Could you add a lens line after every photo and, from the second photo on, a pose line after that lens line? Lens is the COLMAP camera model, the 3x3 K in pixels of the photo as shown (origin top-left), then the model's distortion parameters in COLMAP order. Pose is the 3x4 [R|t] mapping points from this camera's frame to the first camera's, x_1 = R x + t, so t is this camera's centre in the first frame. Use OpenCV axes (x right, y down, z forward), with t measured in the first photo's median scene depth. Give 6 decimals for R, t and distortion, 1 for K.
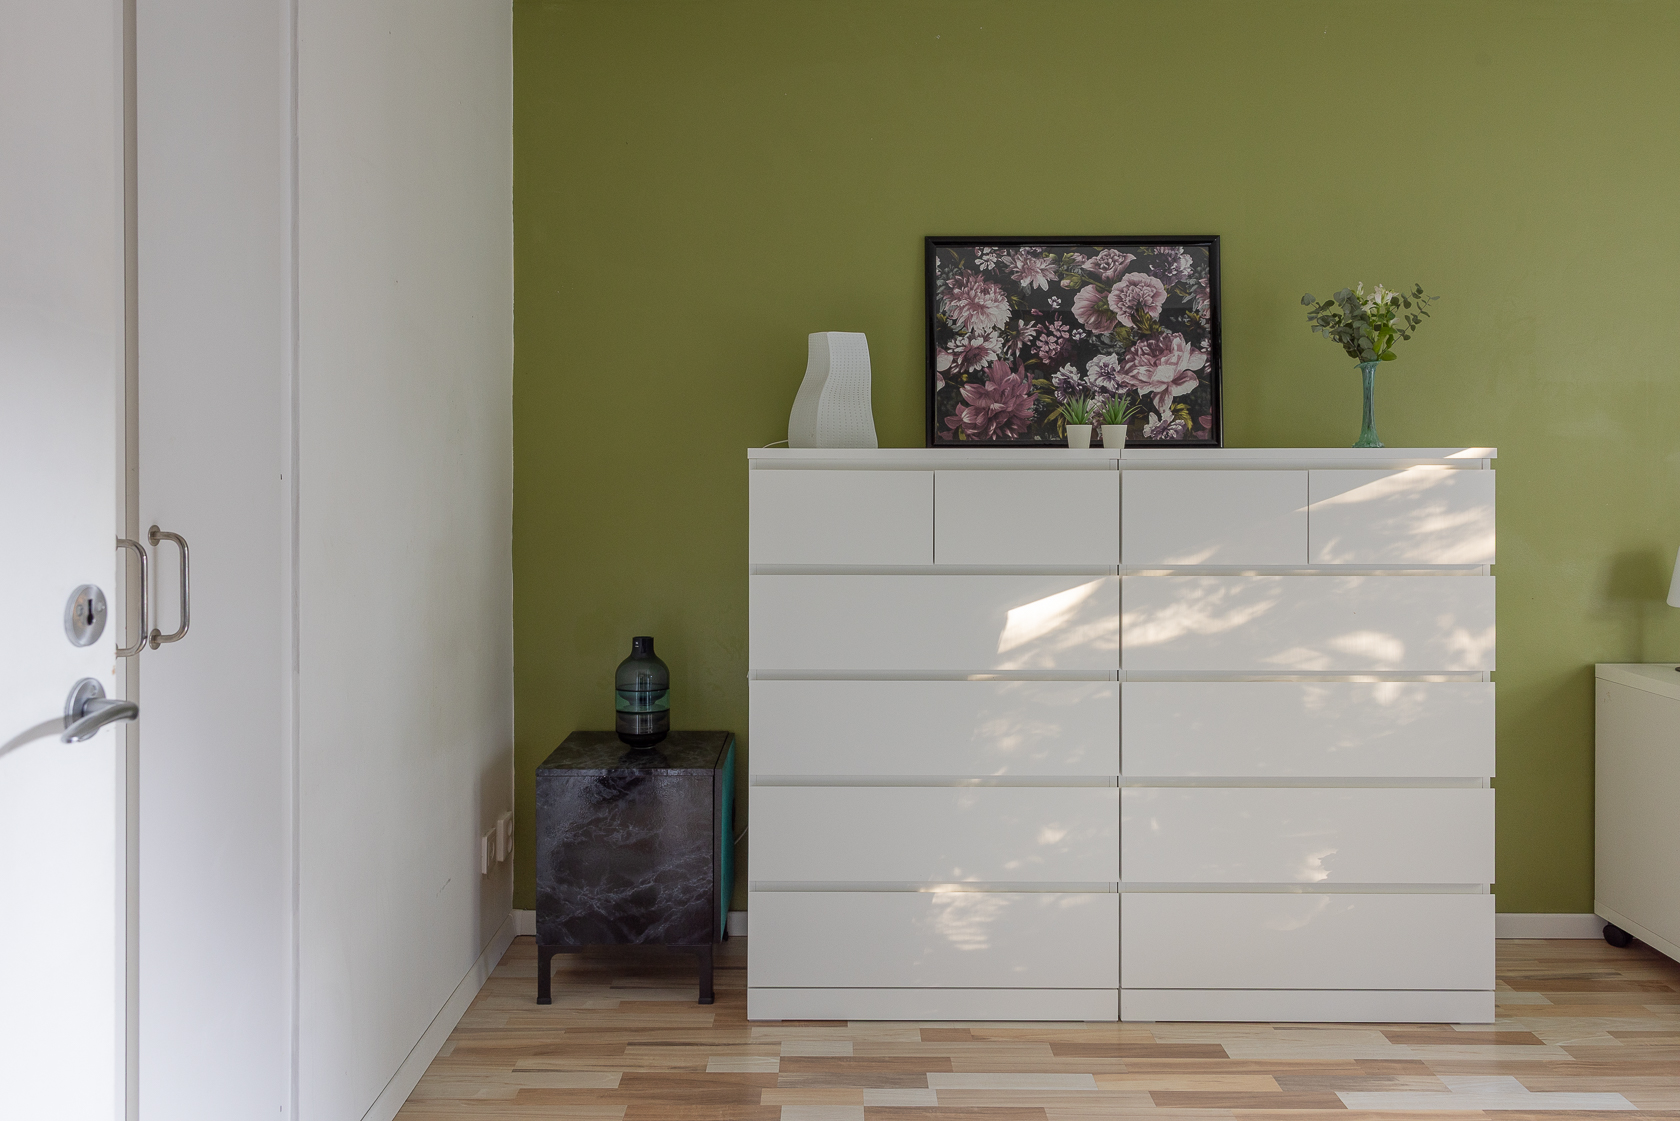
lens RADIAL K [[1168.0, 0, 840.0], [0, 1168.0, 560.5], [0, 0, 1]] dist [-0.002932, -0.000954]
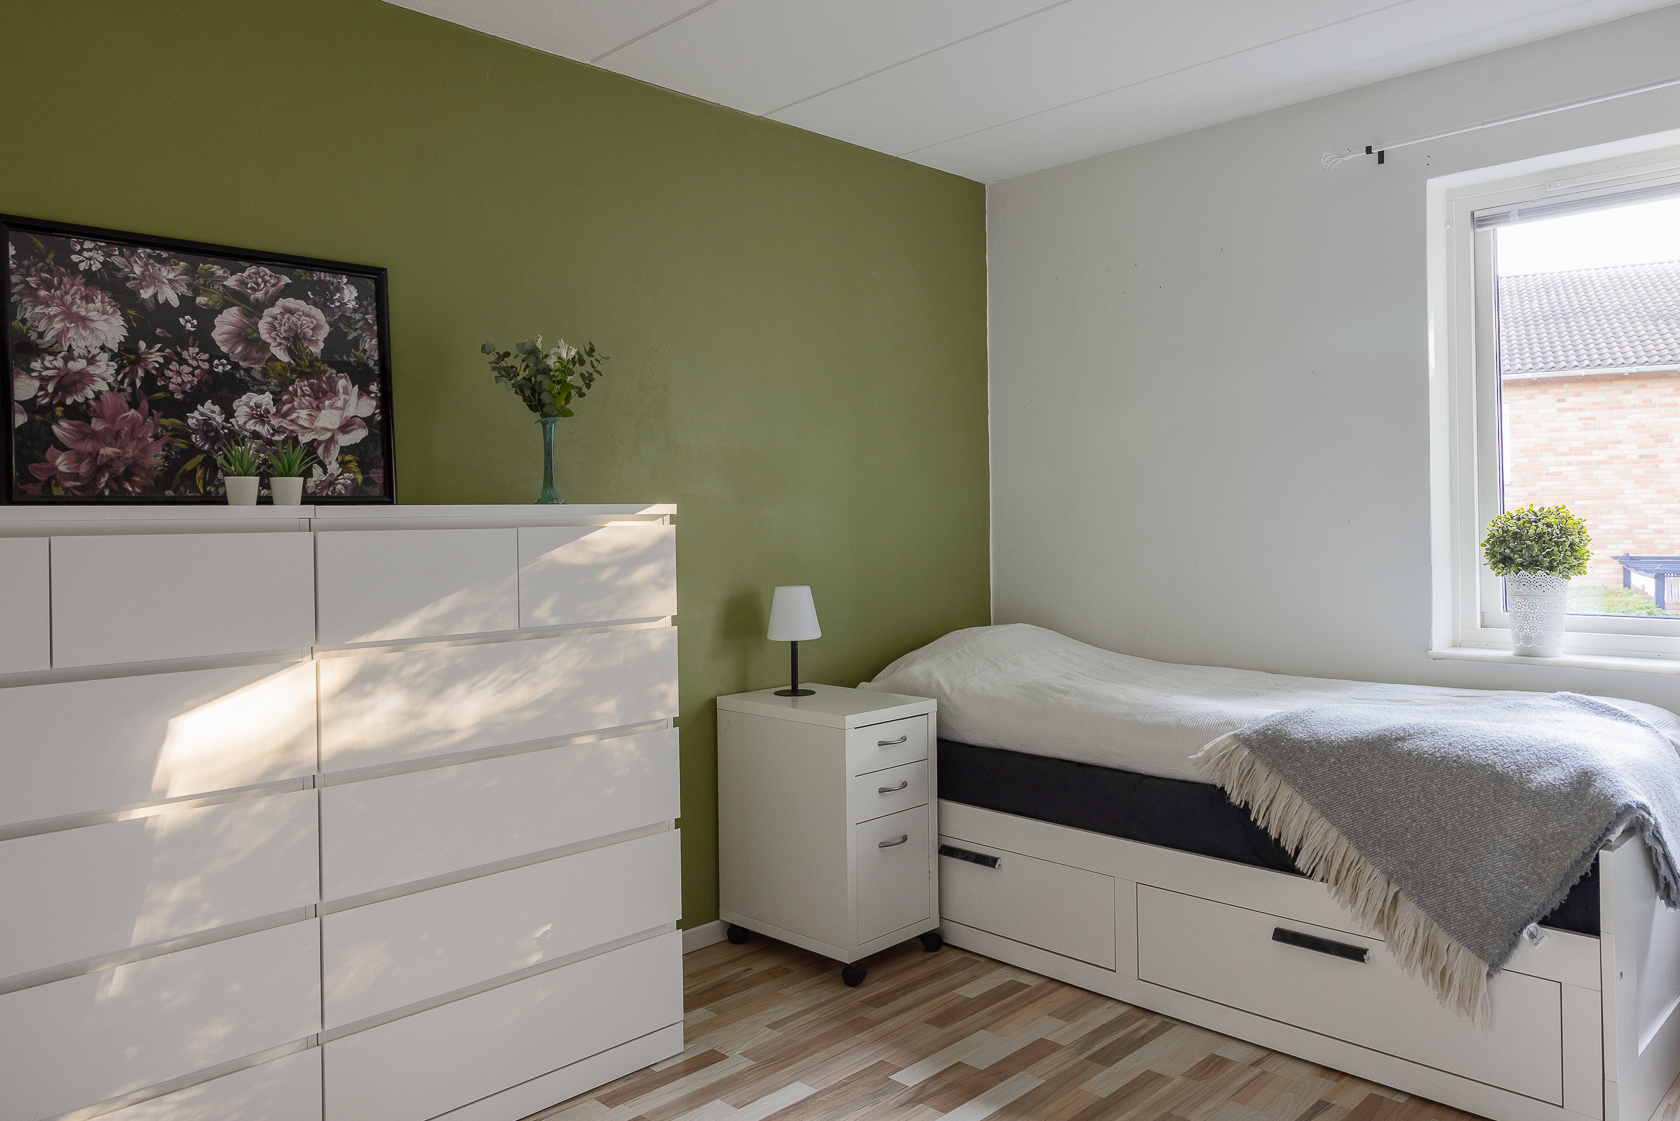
lens RADIAL K [[1168.0, 0, 840.0], [0, 1168.0, 560.5], [0, 0, 1]] dist [-0.002932, -0.000954]
pose [[0.712851, -0.035052, 0.700439, -0.061435], [0.071364, 0.997191, -0.022727, -0.010118], [-0.697675, 0.066187, 0.713350, 0.133447]]
